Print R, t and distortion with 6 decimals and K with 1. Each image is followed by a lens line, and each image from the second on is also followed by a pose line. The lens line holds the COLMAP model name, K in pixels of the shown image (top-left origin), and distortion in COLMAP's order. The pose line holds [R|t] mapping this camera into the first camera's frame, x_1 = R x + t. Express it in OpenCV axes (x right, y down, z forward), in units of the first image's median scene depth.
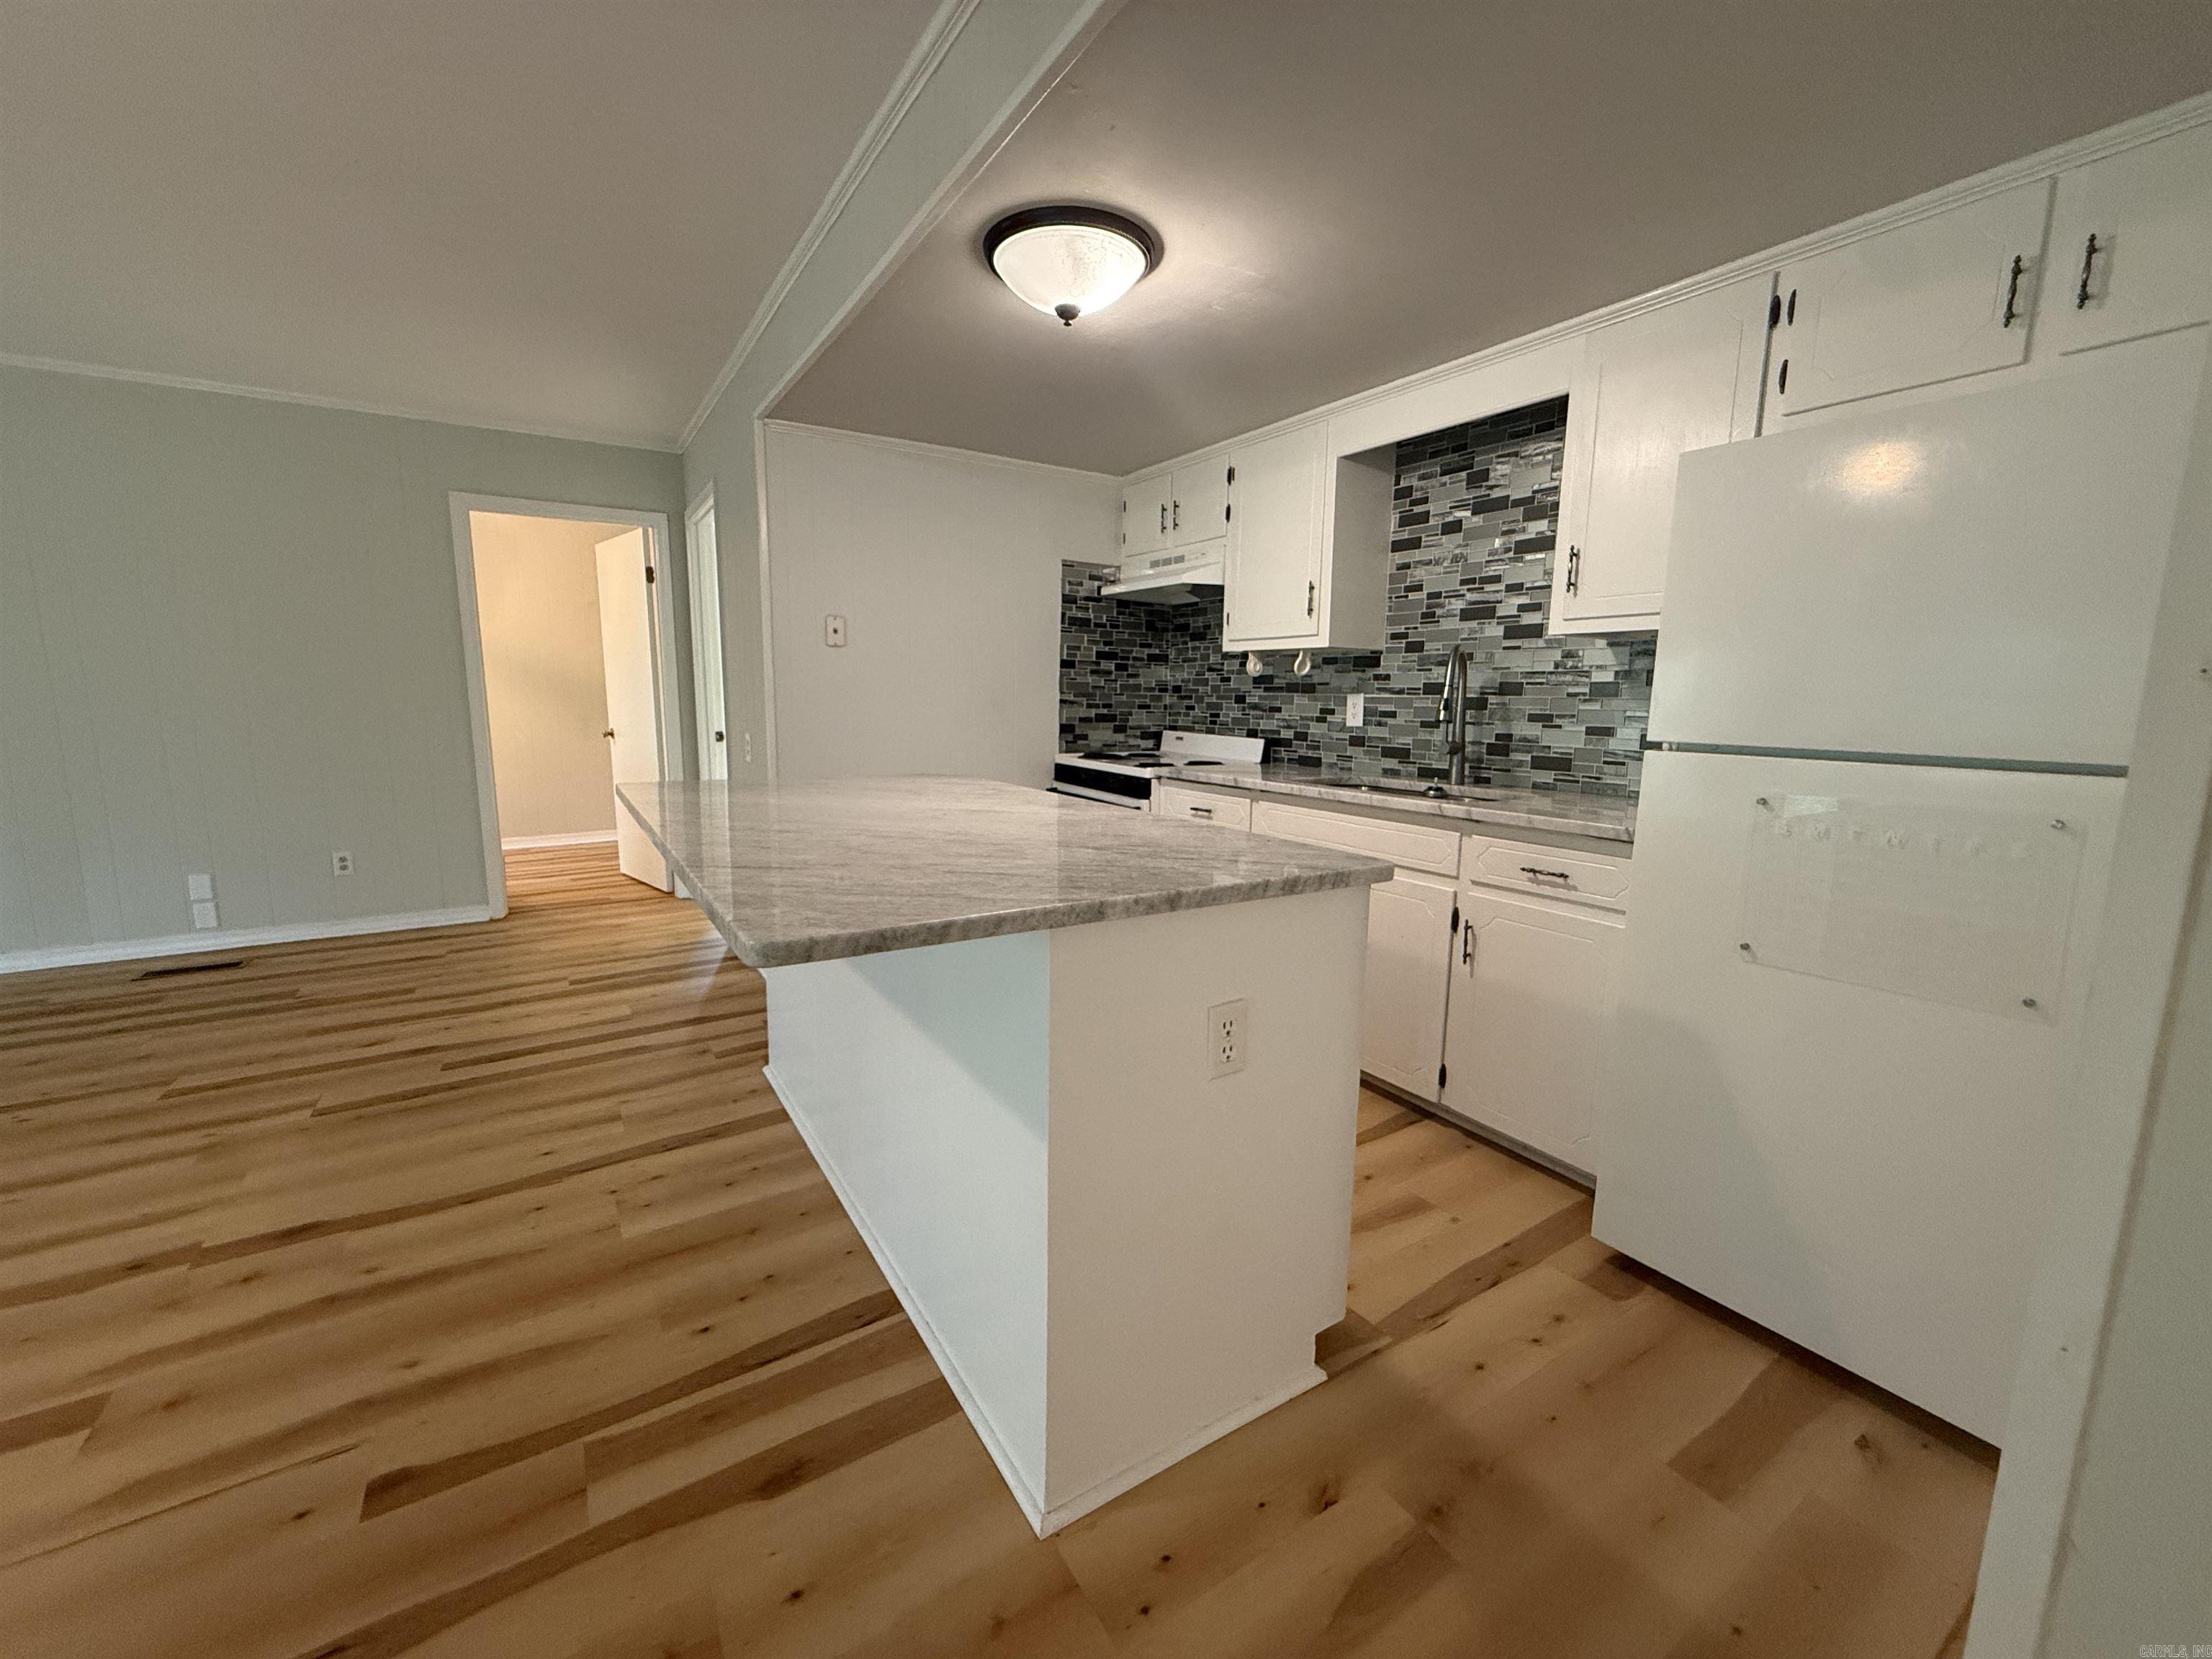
lens RADIAL K [[880.6, 0, 1101.6], [0, 880.6, 829.3], [0, 0, 1]] dist [0.000042, 0.000248]
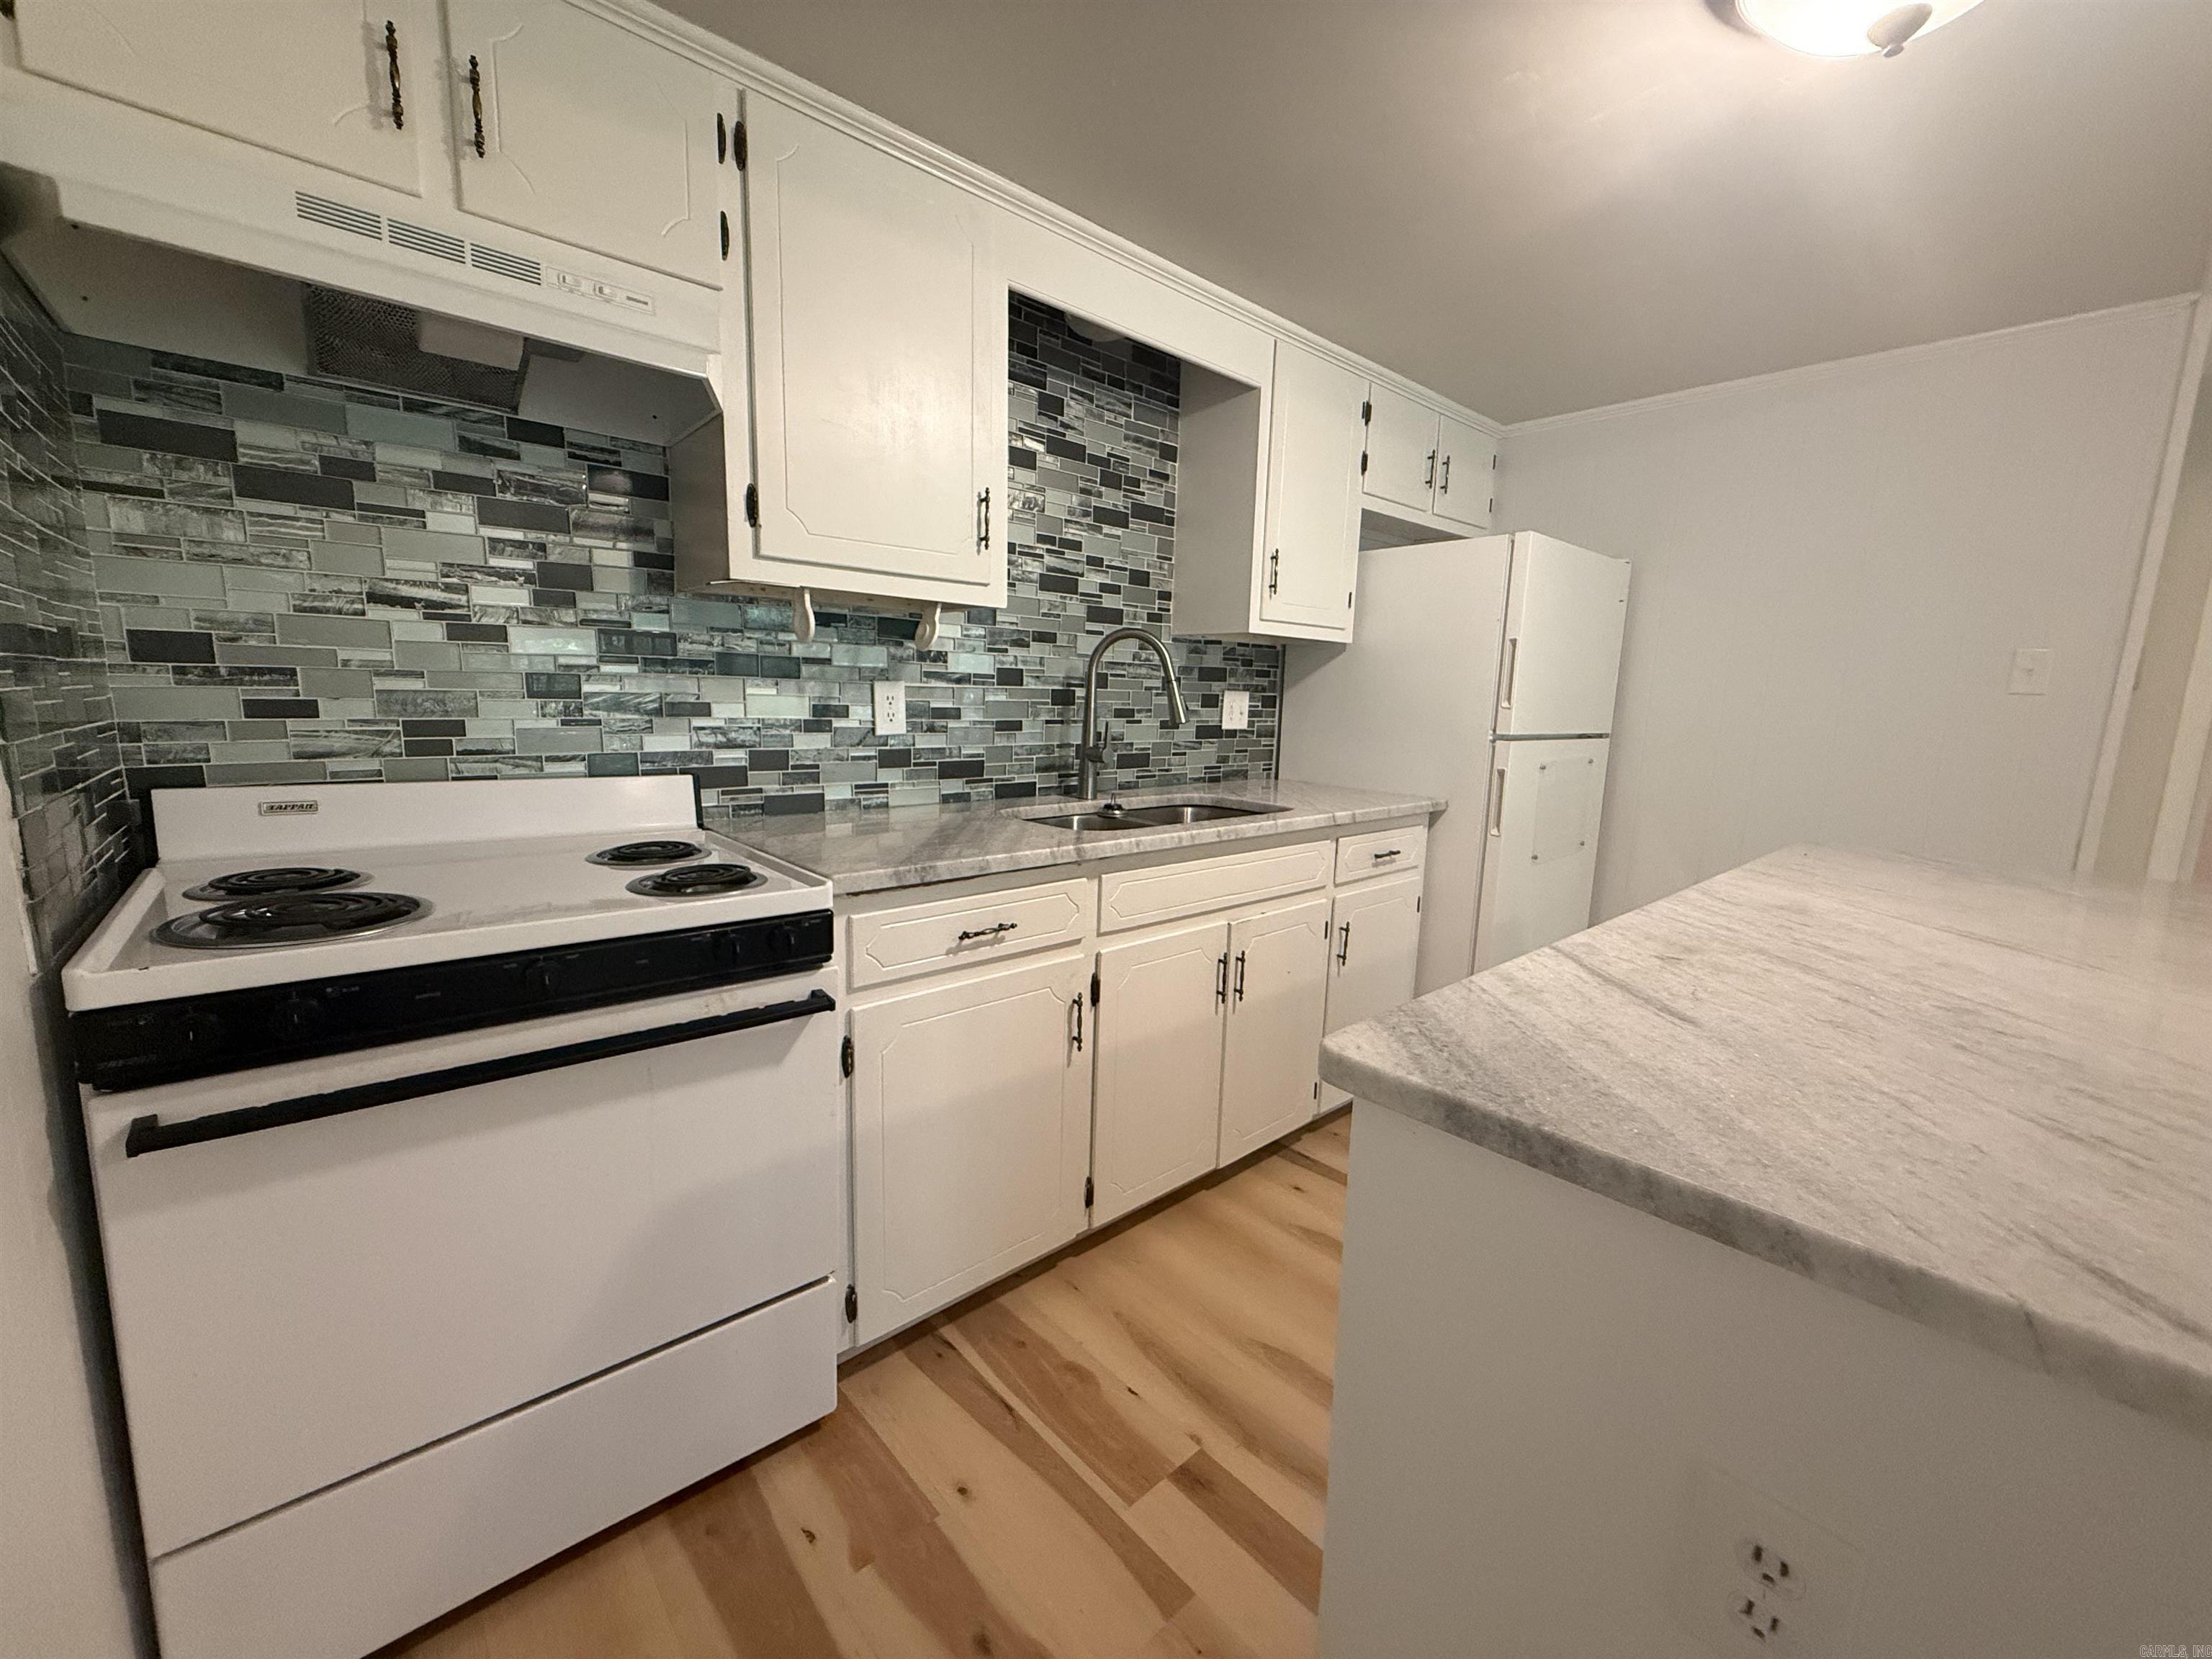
lens RADIAL K [[880.6, 0, 1101.3], [0, 880.6, 828.7], [0, 0, 1]] dist [0.000042, 0.000248]
pose [[-0.161247, -0.173286, 0.971582, -0.362339], [0.116218, 0.974281, 0.193056, -0.165803], [-0.980047, 0.144045, -0.136960, 1.022800]]
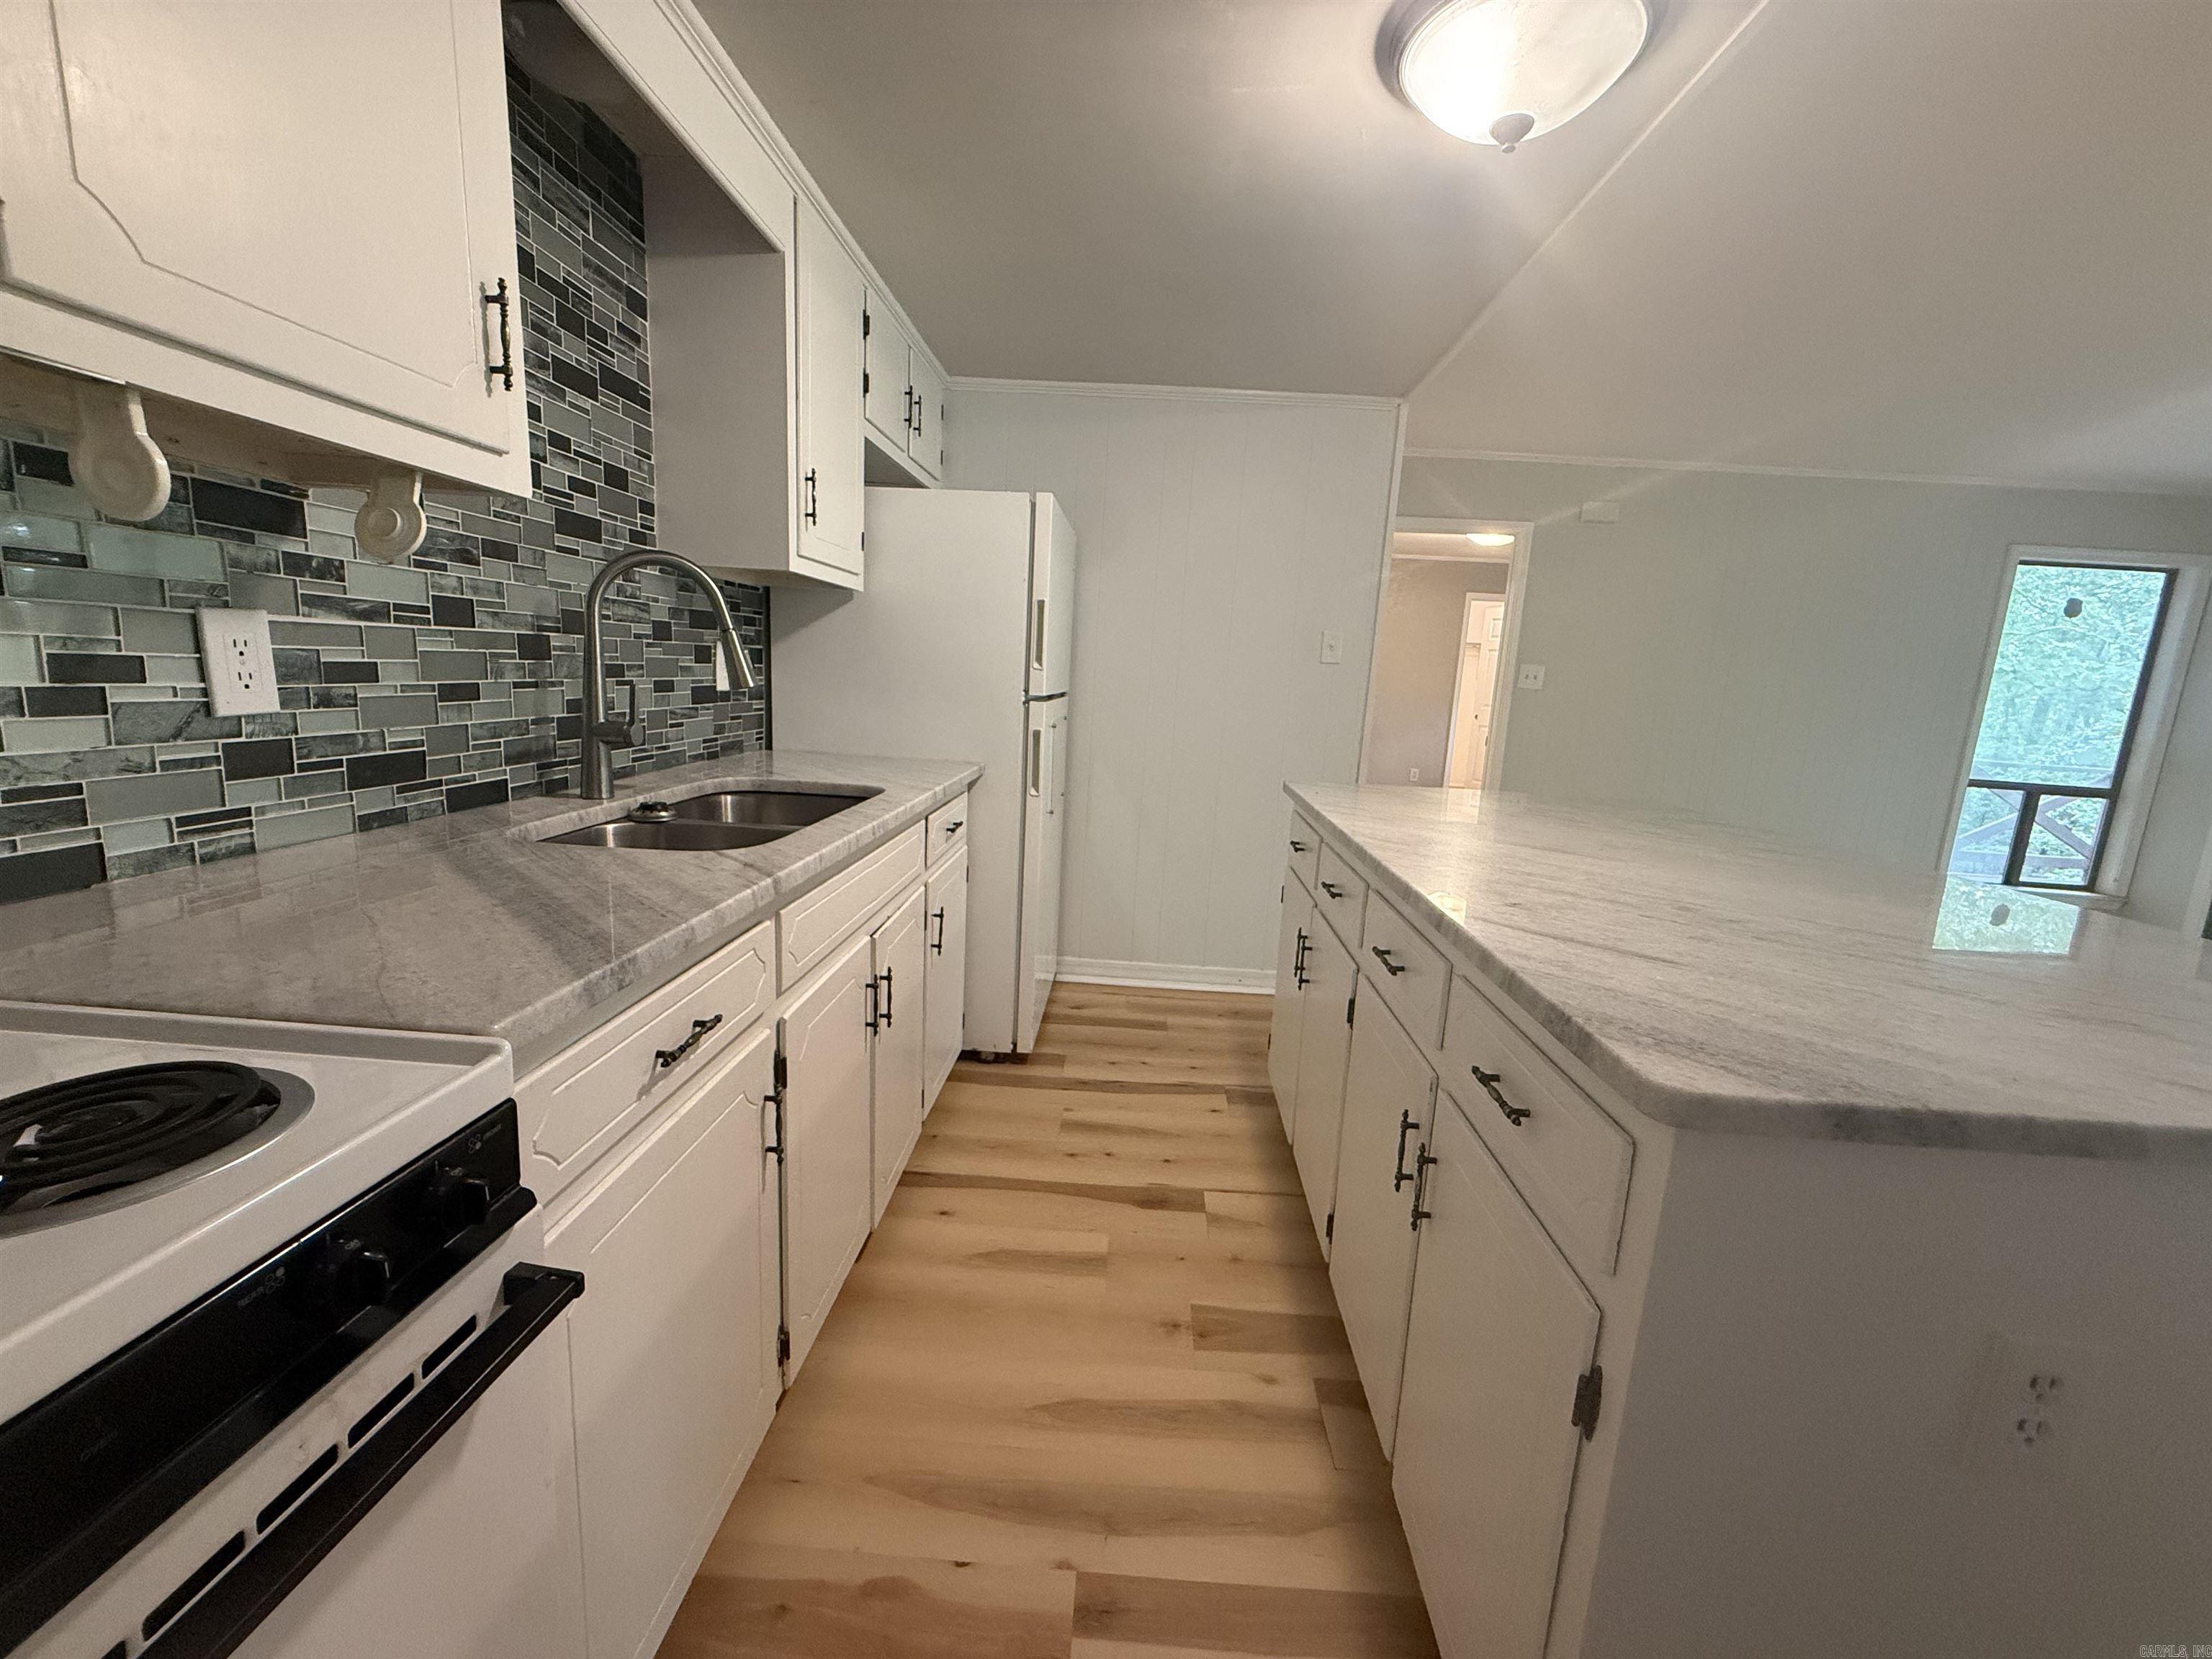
lens RADIAL K [[880.6, 0, 1101.7], [0, 880.6, 828.9], [0, 0, 1]] dist [0.000042, 0.000248]
pose [[-0.812416, -0.160890, 0.560442, -0.156347], [0.021482, 0.952266, 0.304514, -0.180007], [-0.582683, 0.259432, -0.770179, 1.157572]]
